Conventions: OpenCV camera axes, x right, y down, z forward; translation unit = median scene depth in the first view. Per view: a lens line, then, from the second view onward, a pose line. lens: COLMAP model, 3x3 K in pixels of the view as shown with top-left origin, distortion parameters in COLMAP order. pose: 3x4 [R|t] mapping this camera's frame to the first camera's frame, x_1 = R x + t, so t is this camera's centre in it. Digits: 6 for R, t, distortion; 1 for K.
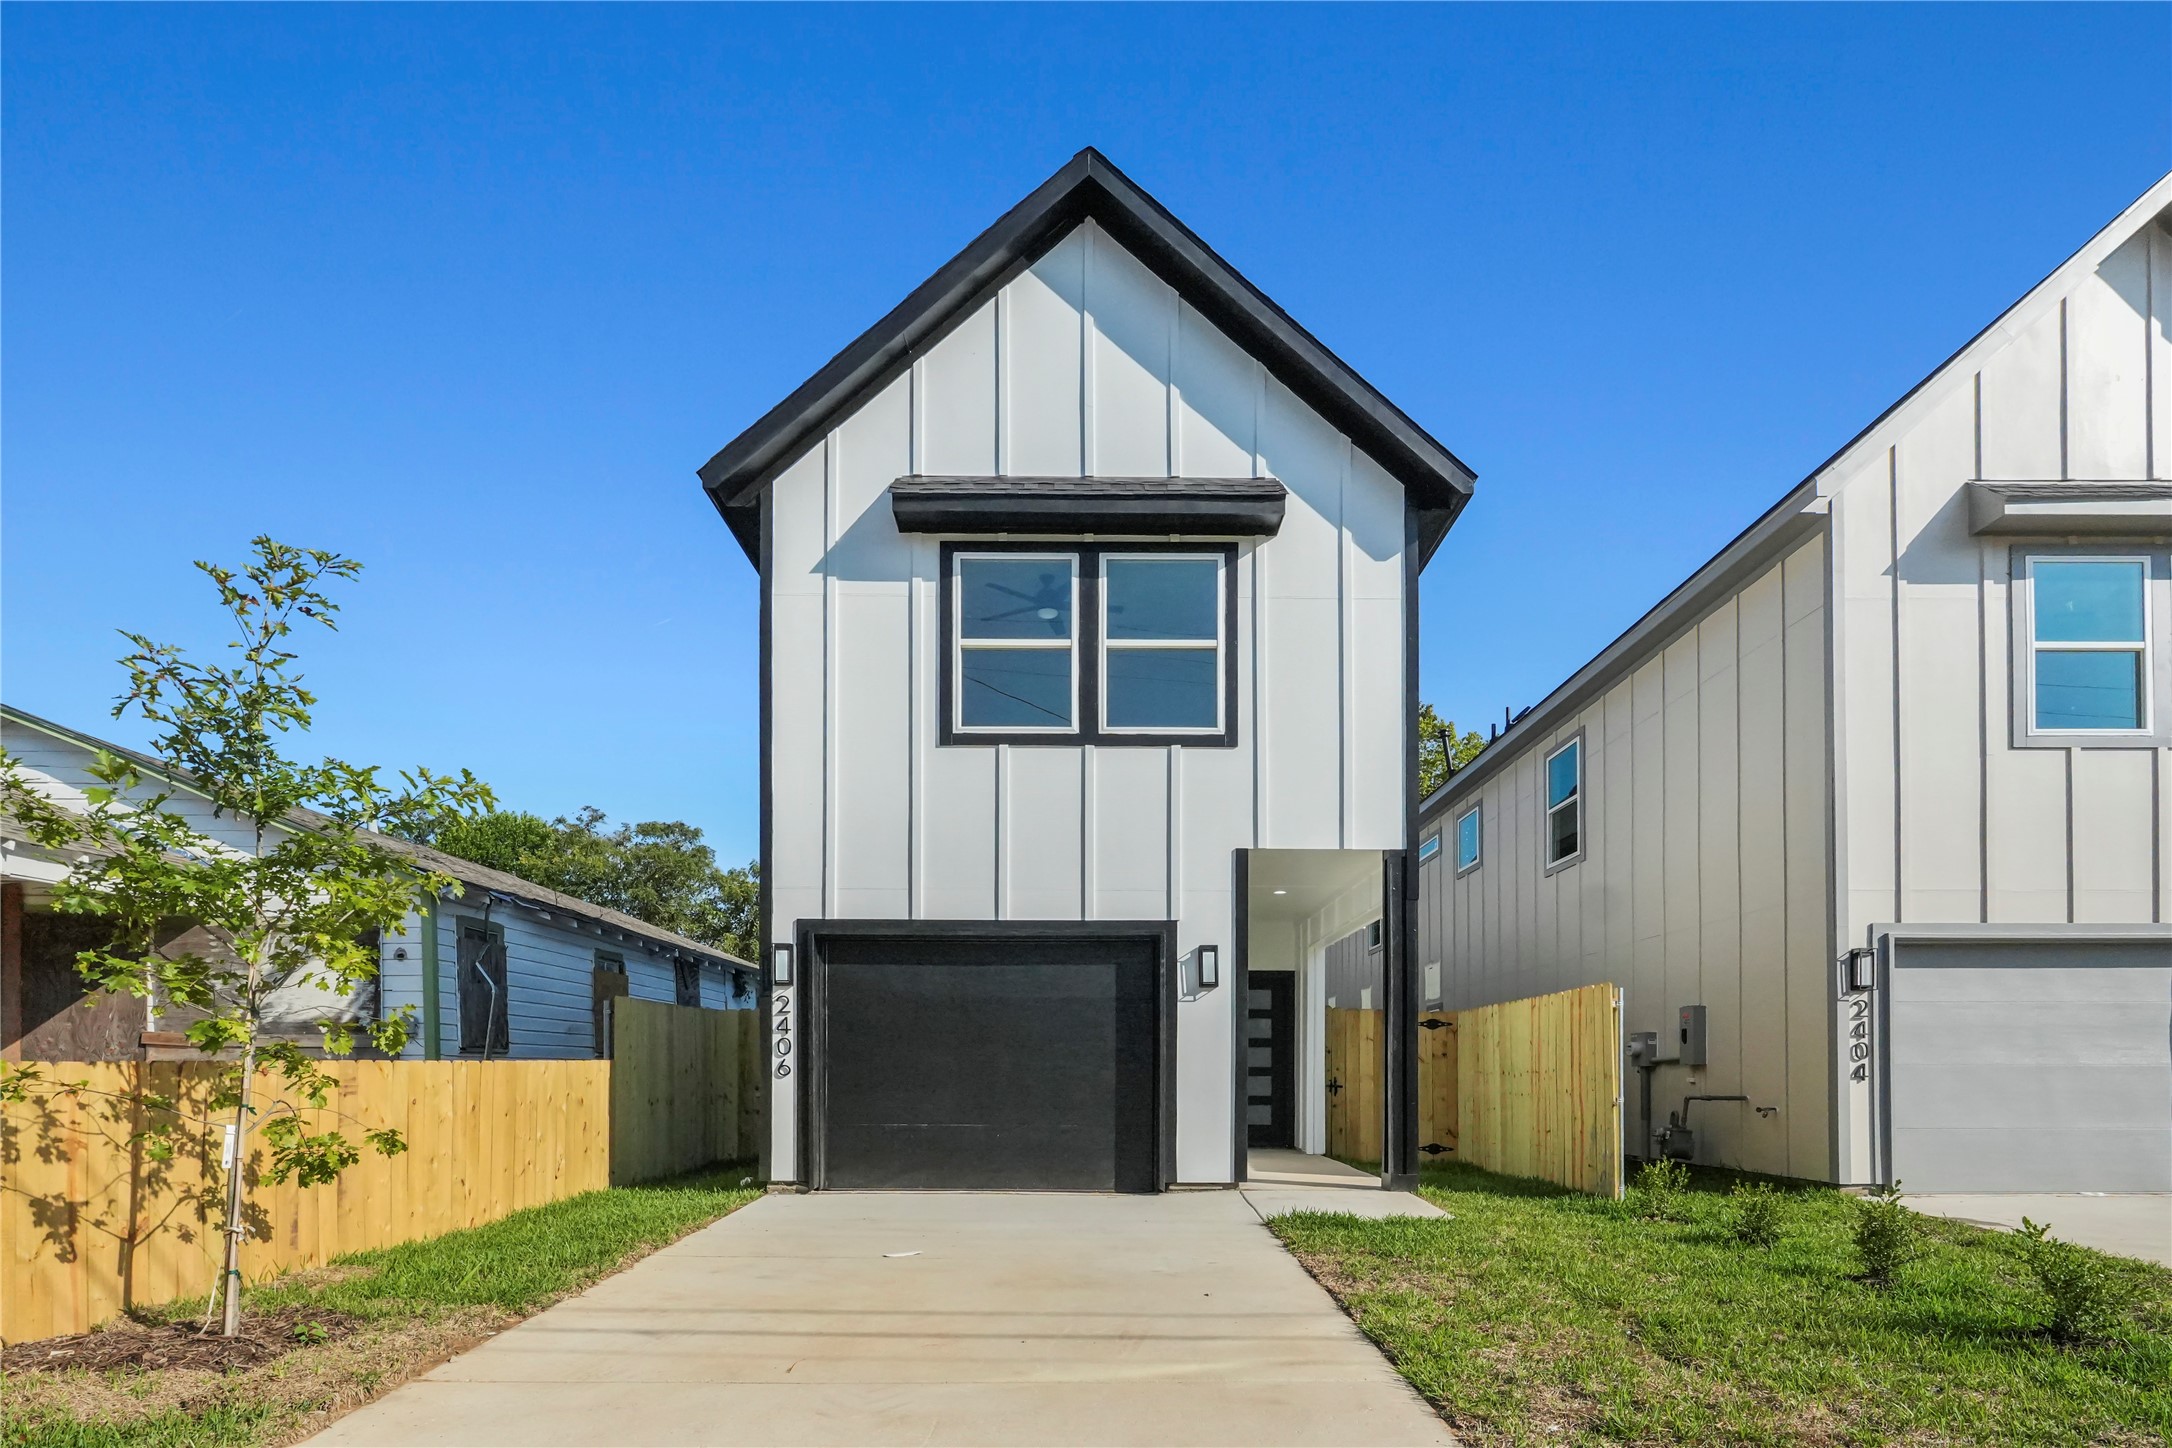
lens RADIAL K [[1046.9, 0, 1086.5], [0, 1046.9, 653.5], [0, 0, 1]] dist [-0.002423, 0.000261]
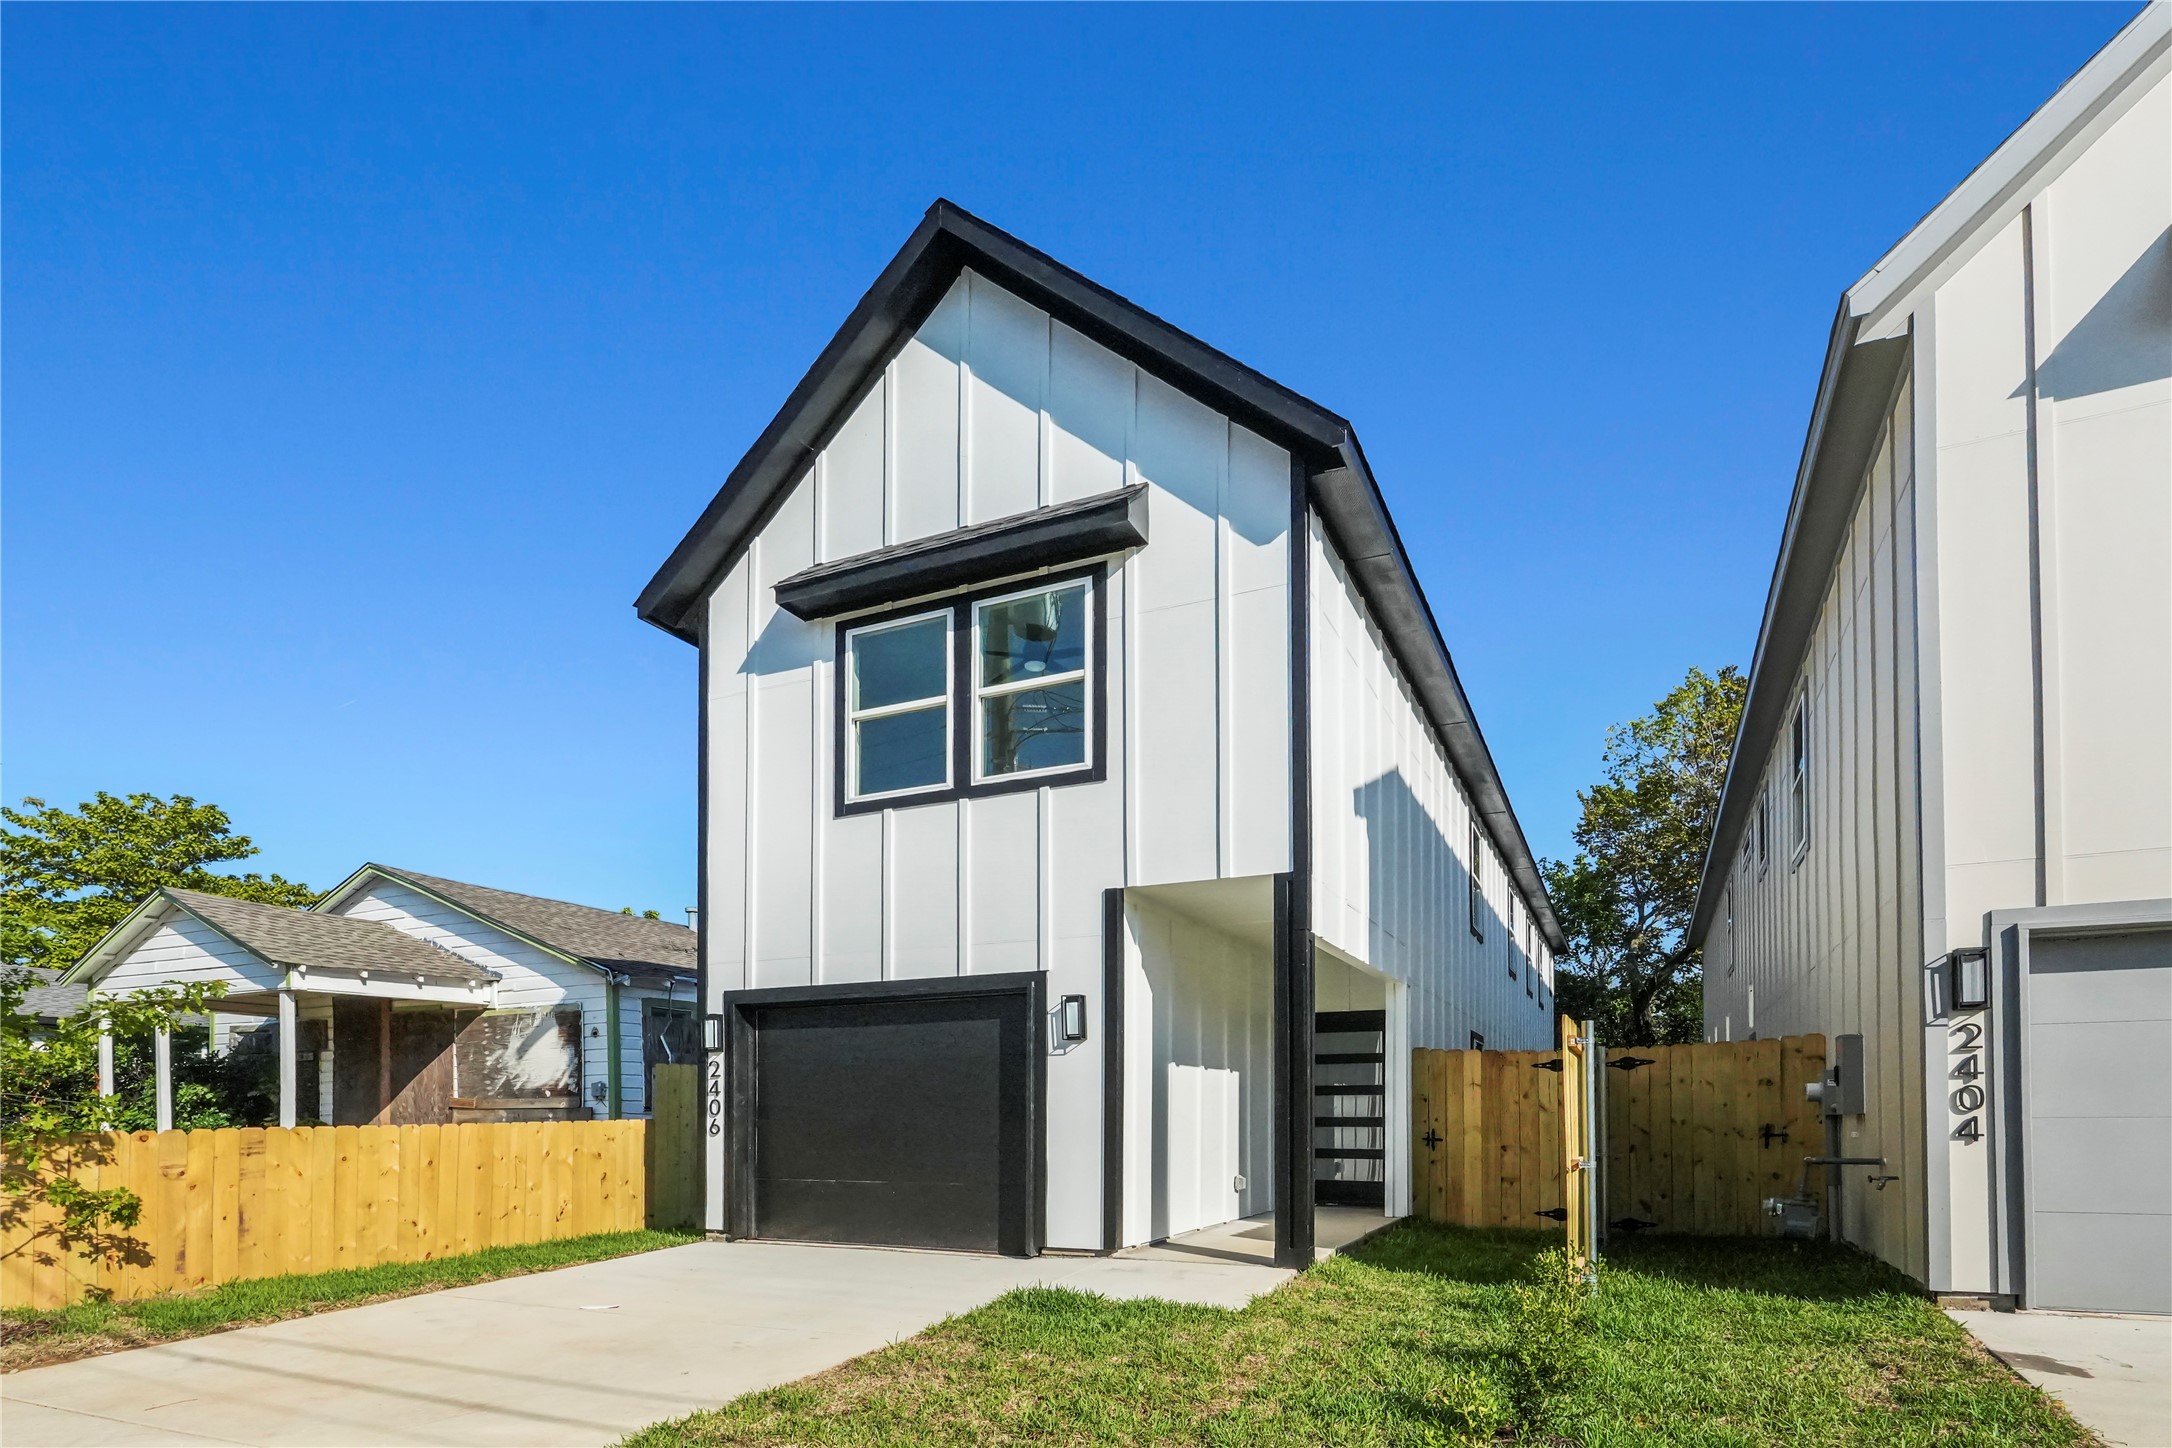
lens RADIAL K [[1009.5, 0, 1086.0], [0, 1009.5, 724.0], [0, 0, 1]] dist [-0.002487, -0.000817]
pose [[0.908569, -0.156226, -0.387423, 0.486350], [0.161039, 0.986741, -0.020235, 0.056178], [0.385447, -0.044006, 0.921680, 0.172473]]
